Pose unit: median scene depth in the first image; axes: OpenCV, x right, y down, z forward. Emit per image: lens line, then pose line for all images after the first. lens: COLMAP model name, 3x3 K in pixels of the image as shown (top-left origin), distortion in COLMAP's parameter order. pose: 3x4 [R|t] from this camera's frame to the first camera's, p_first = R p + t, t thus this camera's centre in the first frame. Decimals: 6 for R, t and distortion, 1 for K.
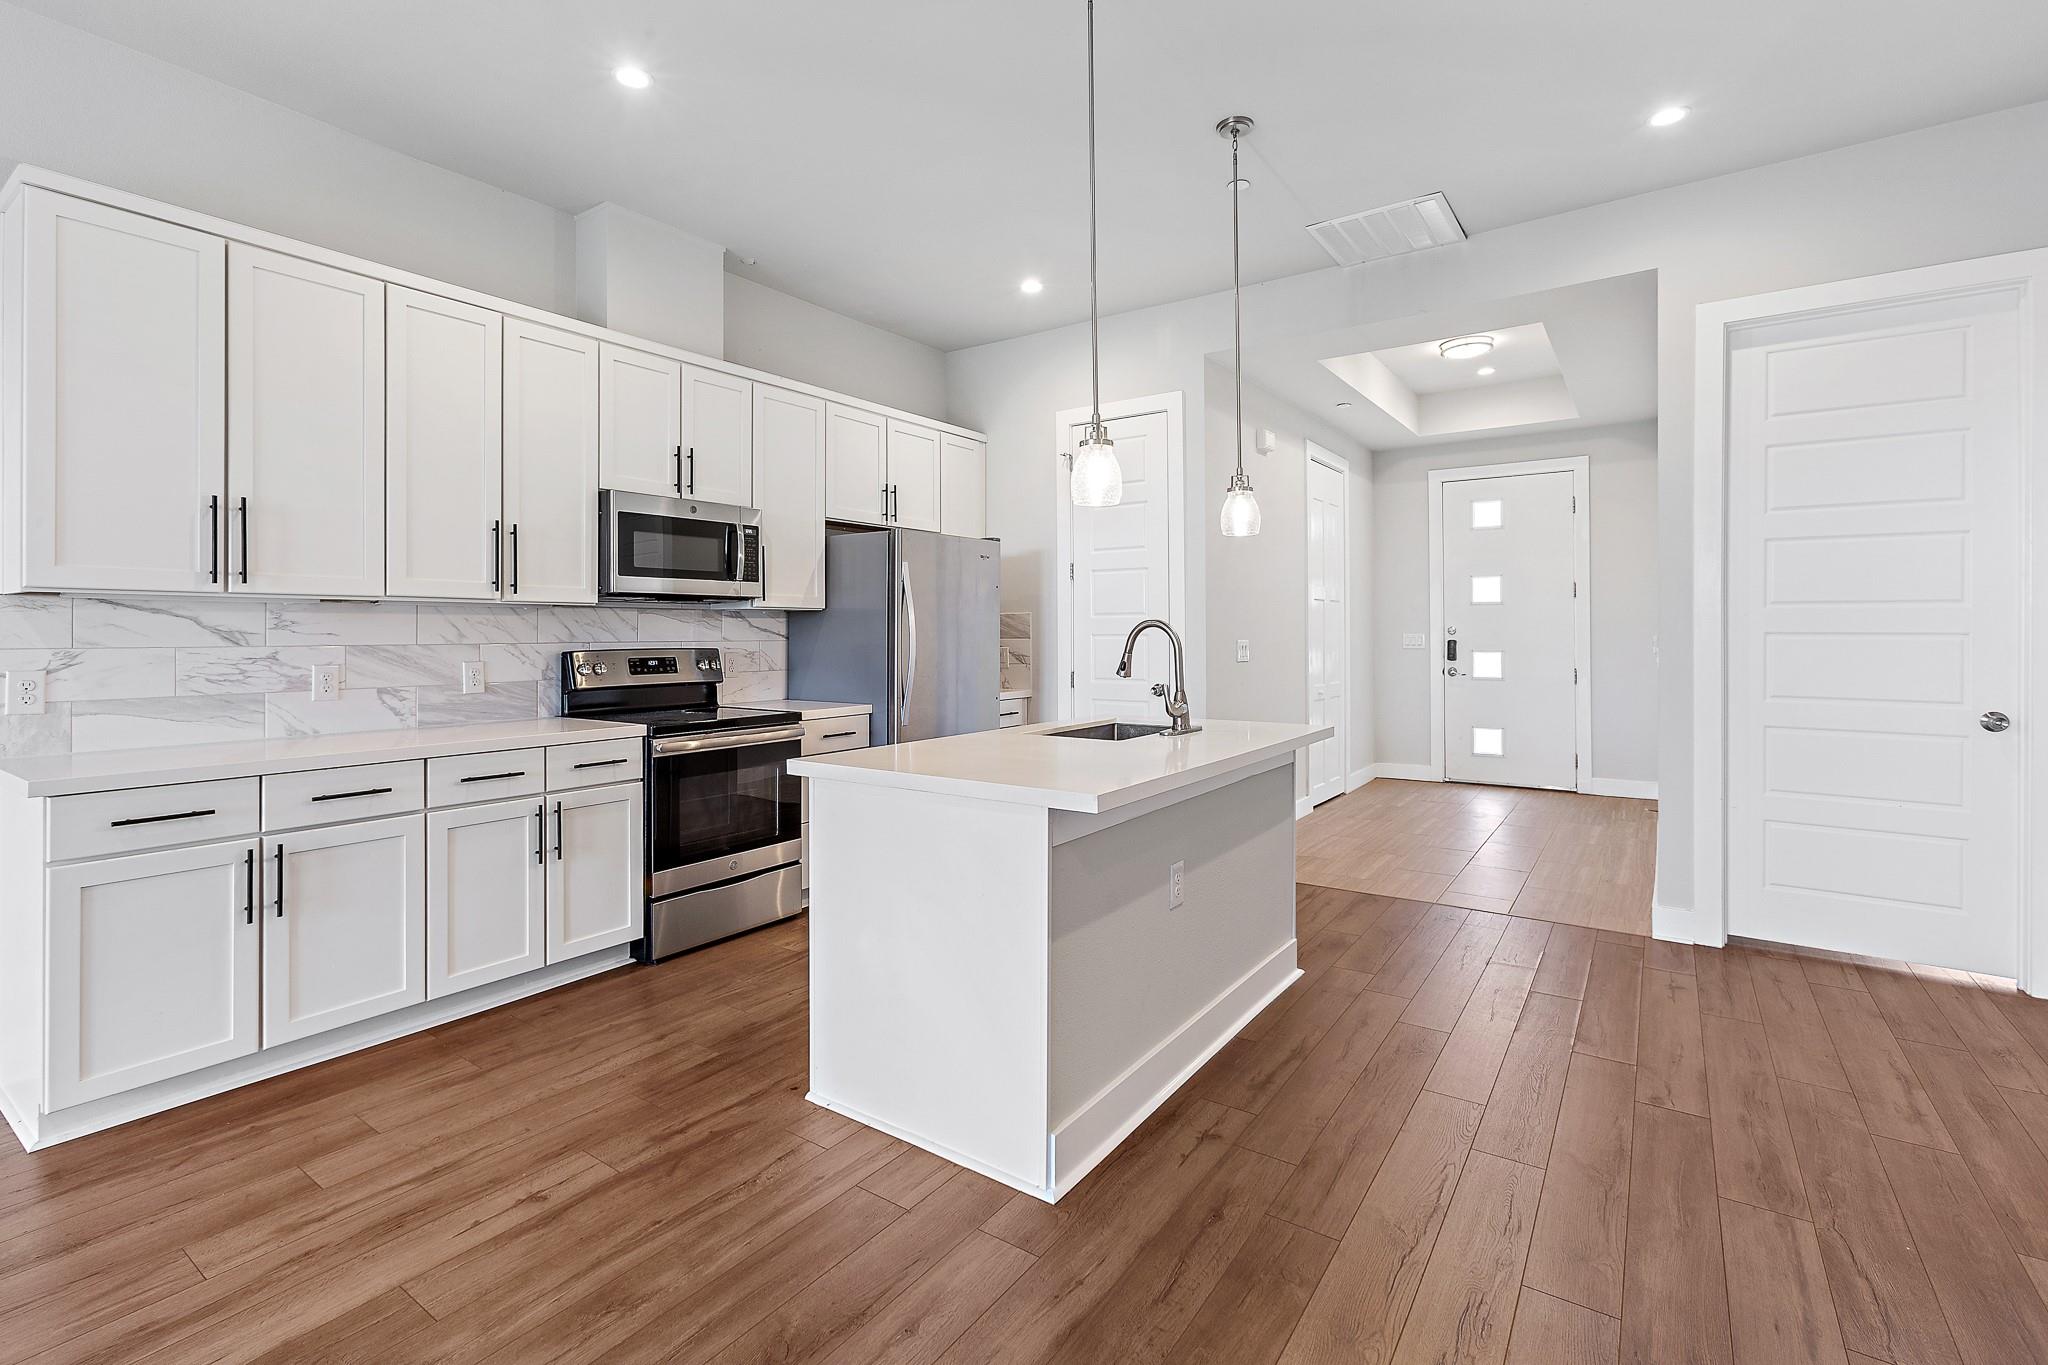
lens RADIAL K [[930.0, 0, 996.9], [0, 930.0, 626.9], [0, 0, 1]] dist [-0.001611, 0.000300]
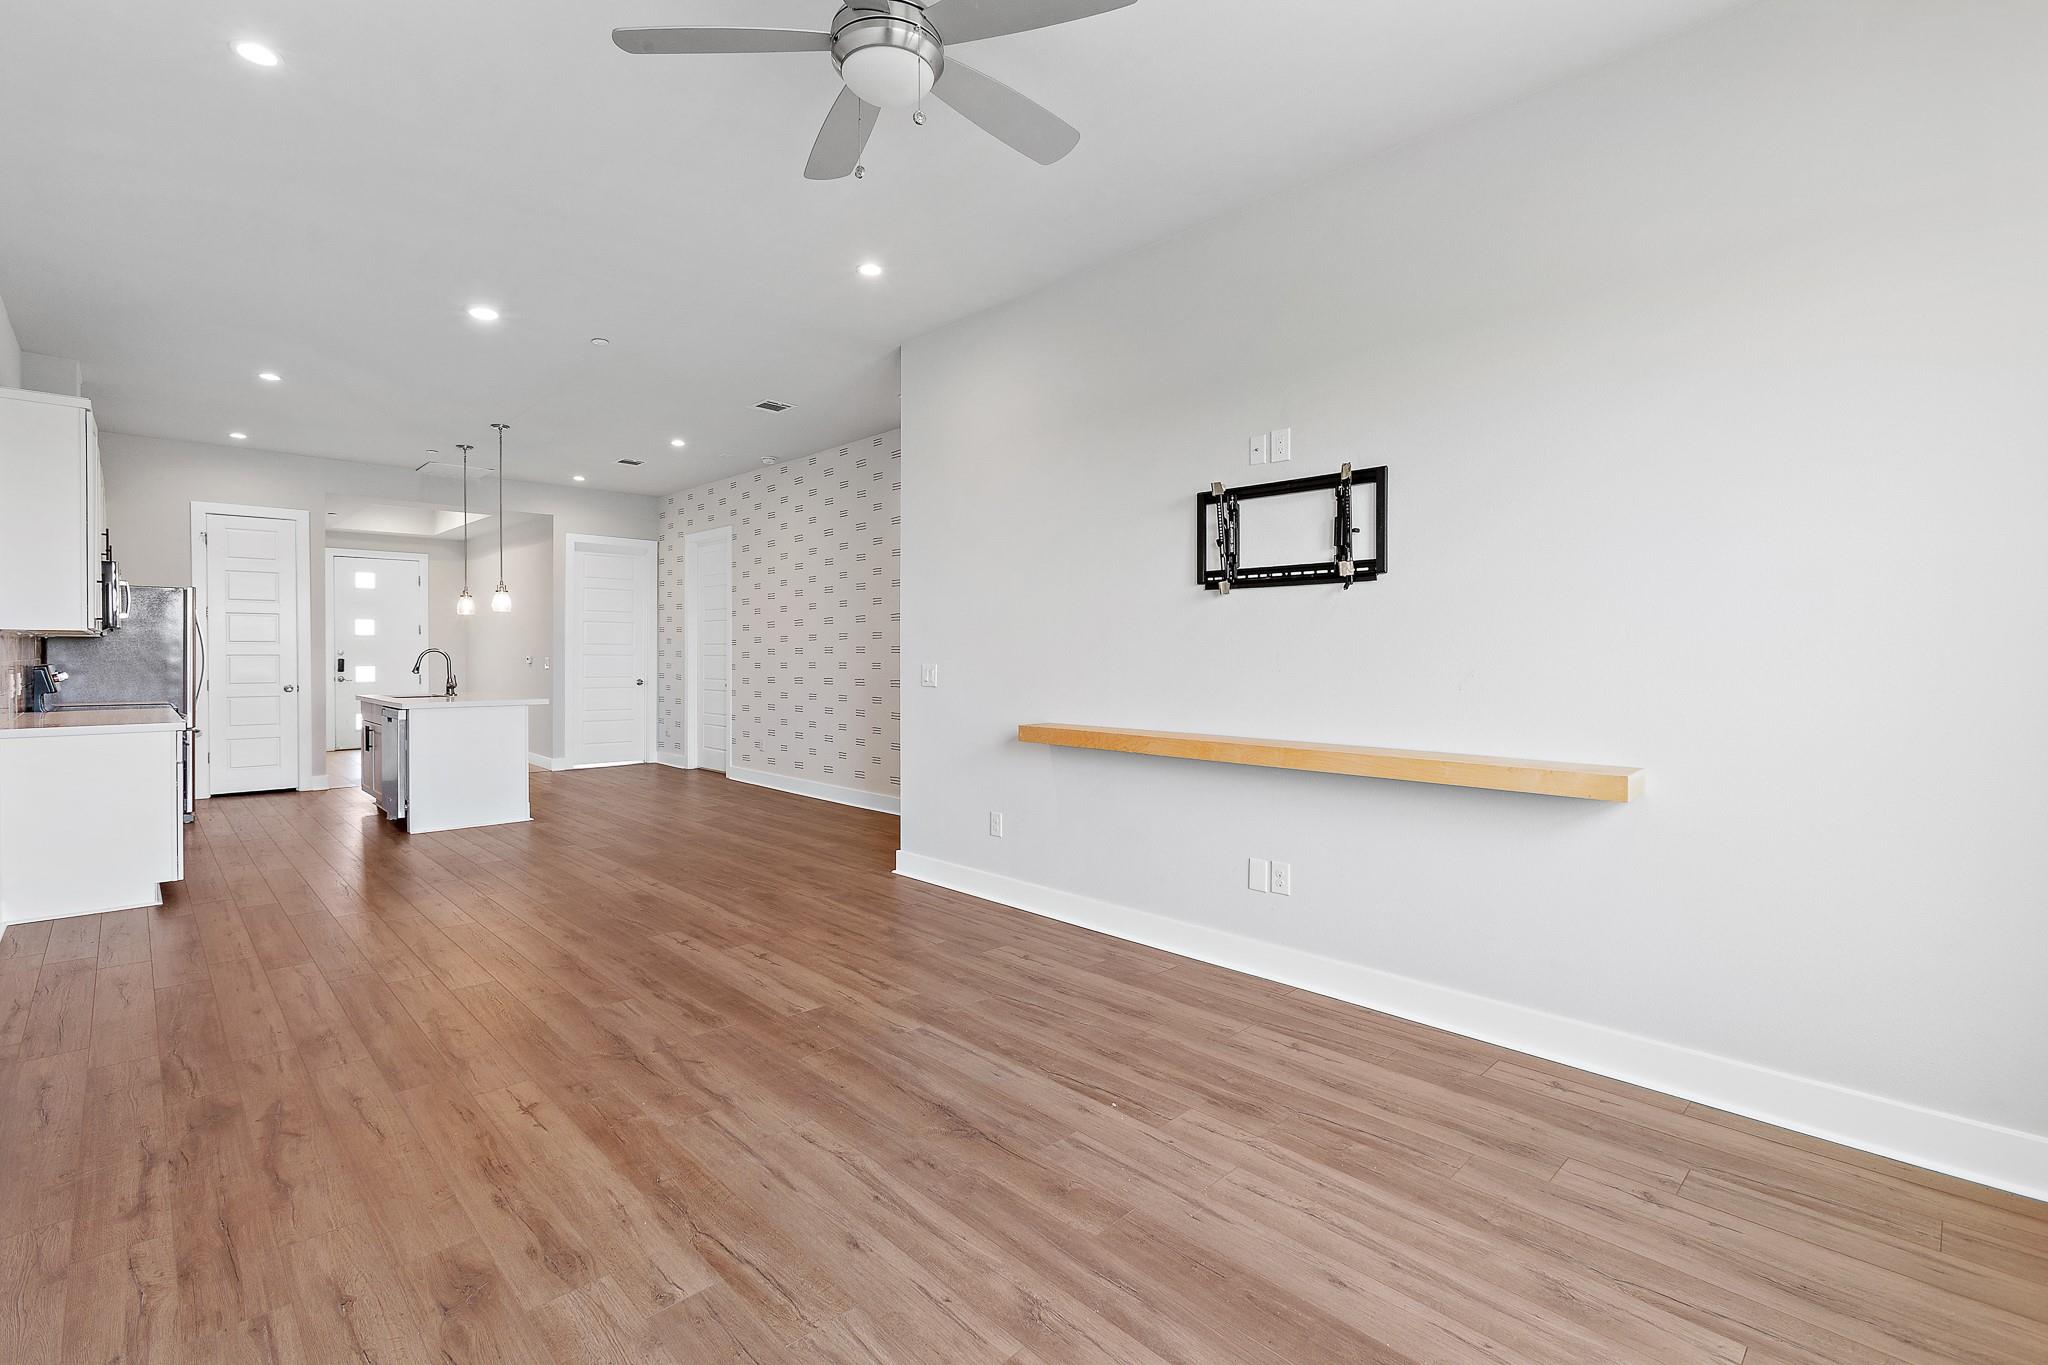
lens RADIAL K [[913.7, 0, 999.1], [0, 913.7, 669.1], [0, 0, 1]] dist [-0.000479, 0.000639]
pose [[0.182244, -0.013040, 0.983167, -1.777812], [-0.008753, 0.999851, 0.014884, -0.001897], [-0.983214, -0.011318, 0.182102, -0.795691]]
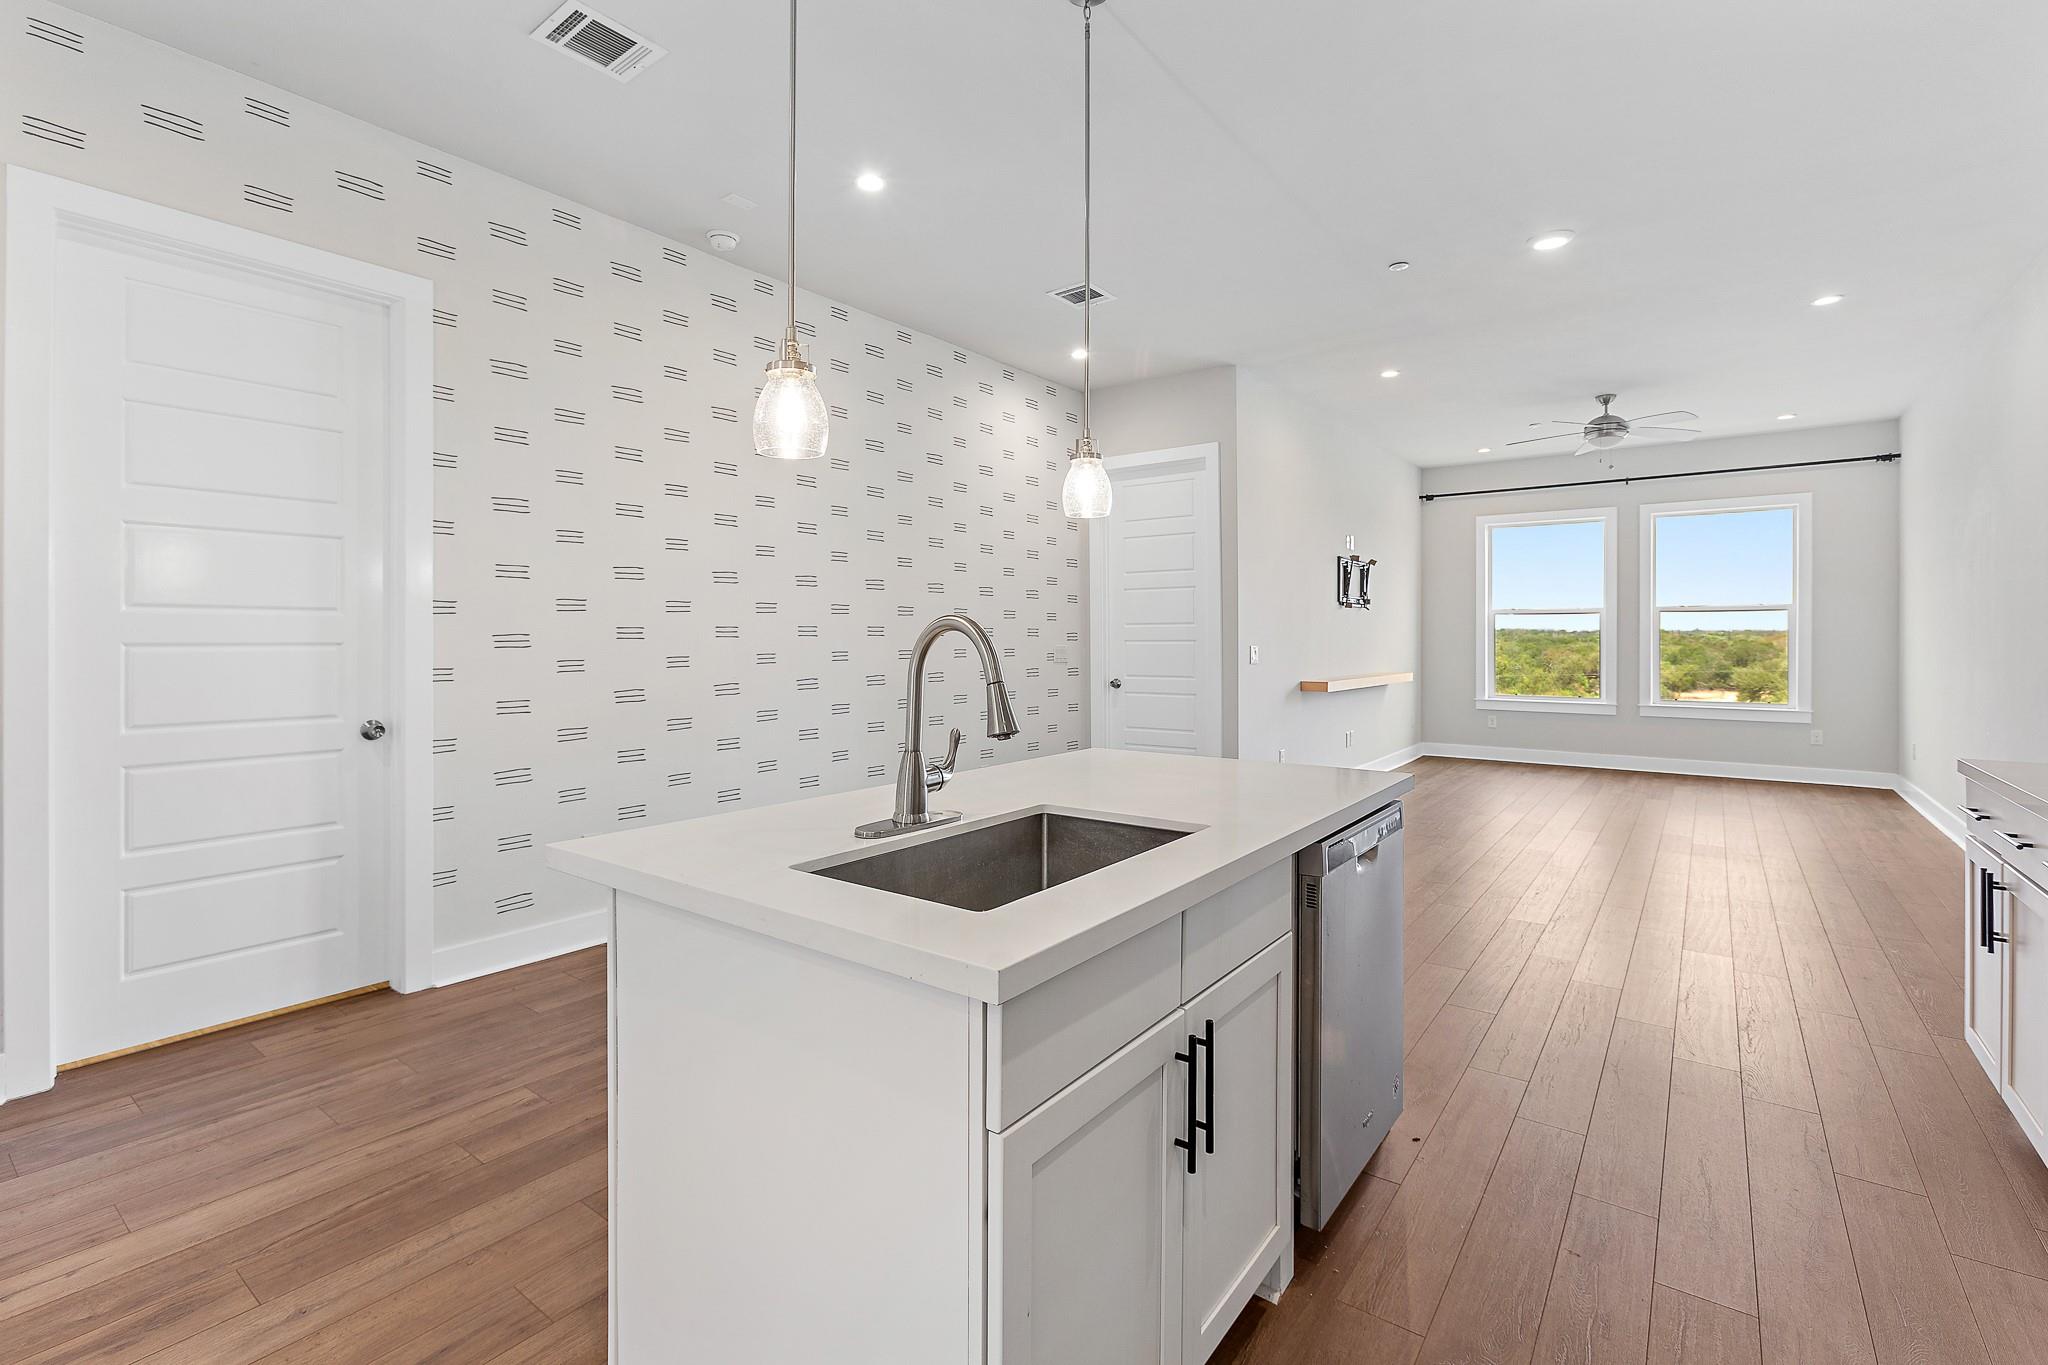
lens RADIAL K [[941.2, 0, 998.9], [0, 941.2, 635.8], [0, 0, 1]] dist [-0.000183, -0.000158]
pose [[-0.999755, 0.002385, 0.022019, 0.126604], [0.002206, 0.999964, -0.008181, 0.007741], [-0.022038, -0.008130, -0.999724, 1.467915]]
